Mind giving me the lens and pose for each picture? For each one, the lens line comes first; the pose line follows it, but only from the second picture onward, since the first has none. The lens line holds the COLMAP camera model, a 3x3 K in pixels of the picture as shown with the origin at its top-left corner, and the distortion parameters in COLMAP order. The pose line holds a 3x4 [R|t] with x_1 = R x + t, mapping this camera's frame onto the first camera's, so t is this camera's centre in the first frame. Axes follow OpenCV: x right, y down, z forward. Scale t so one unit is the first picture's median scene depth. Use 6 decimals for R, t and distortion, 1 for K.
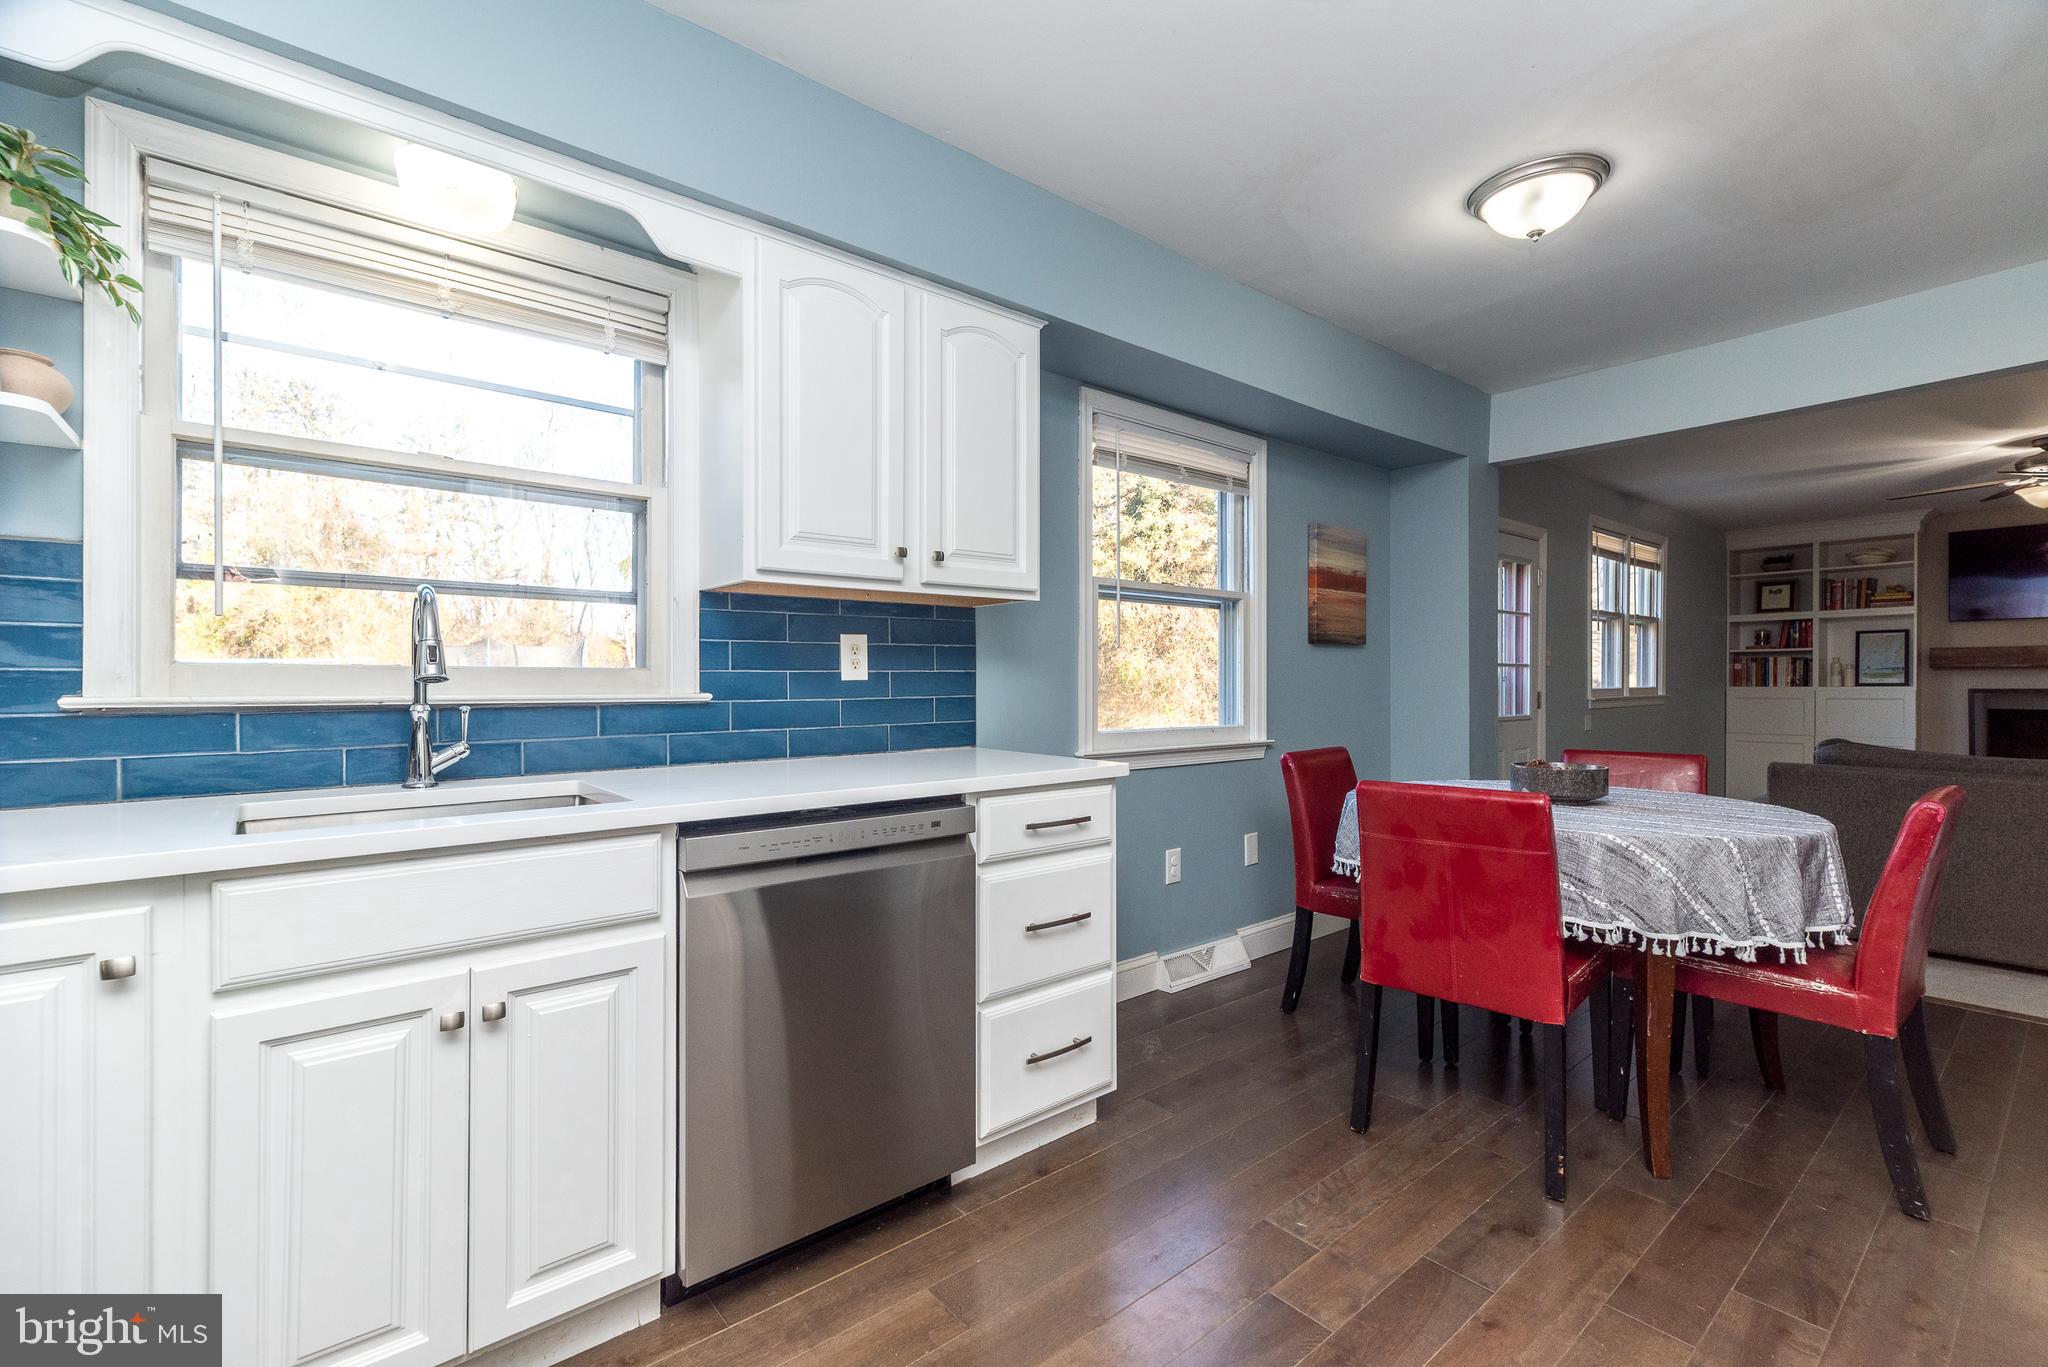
lens RADIAL K [[904.0, 0, 985.7], [0, 904.0, 646.5], [0, 0, 1]] dist [0.005833, -0.000386]
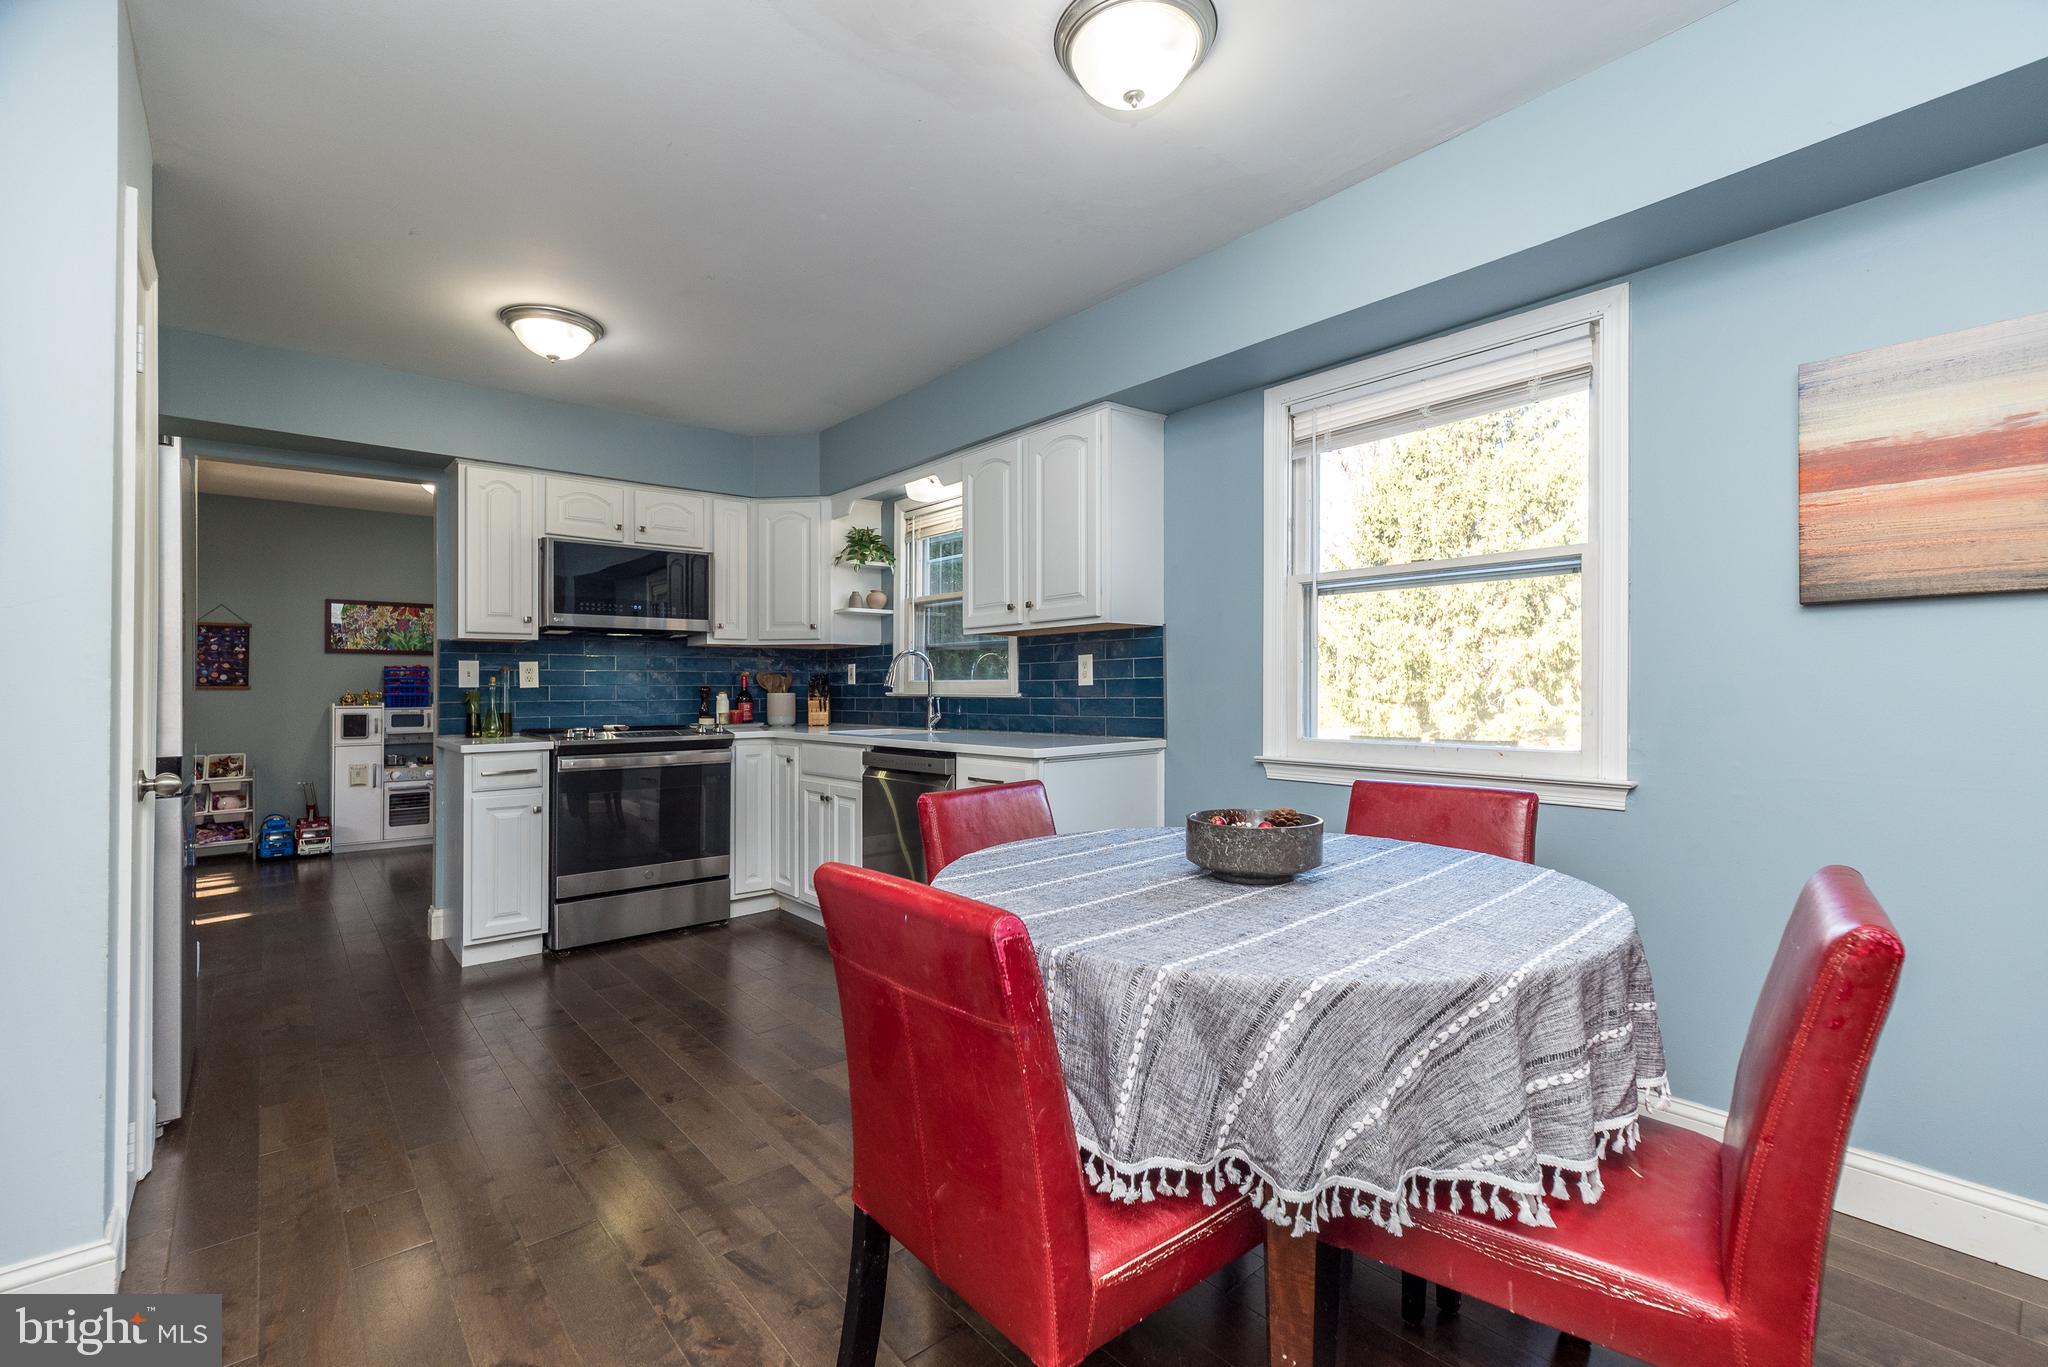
lens RADIAL K [[861.9, 0, 1030.6], [0, 861.9, 615.5], [0, 0, 1]] dist [-0.001064, -0.000005]
pose [[0.031649, -0.083112, -0.996037, 1.805982], [0.044903, 0.995649, -0.081653, 0.048948], [0.998490, -0.042141, 0.035244, 1.216363]]
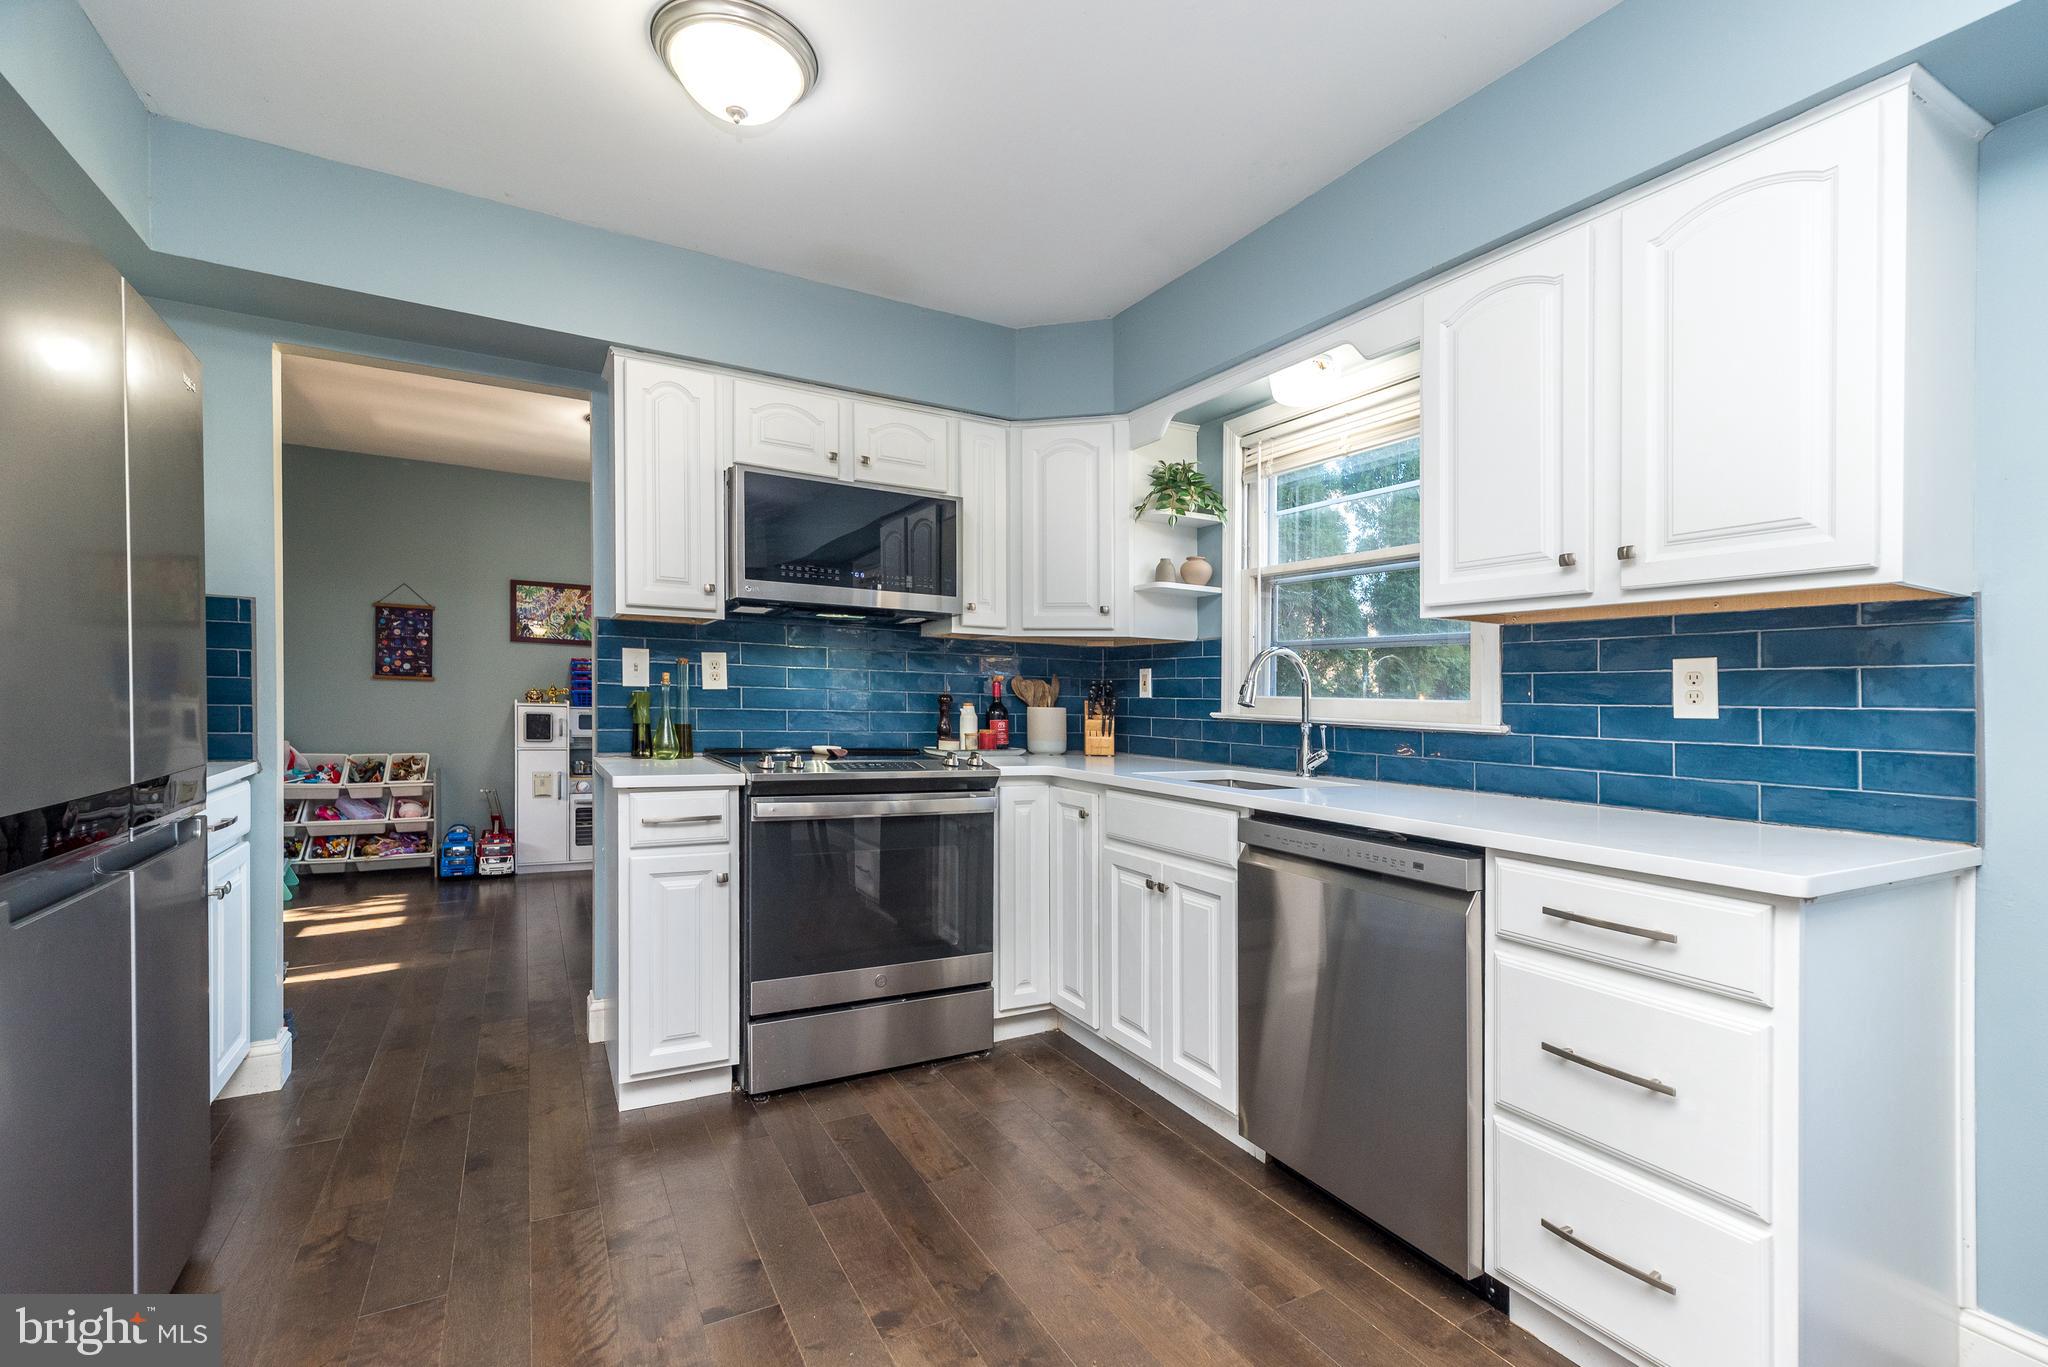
lens RADIAL K [[904.0, 0, 1029.4], [0, 904.0, 685.4], [0, 0, 1]] dist [0.005833, -0.000386]
pose [[-0.177081, -0.016996, -0.984050, 0.991999], [0.012272, 0.999735, -0.019476, 0.024567], [0.984120, -0.015525, -0.176825, 0.818425]]
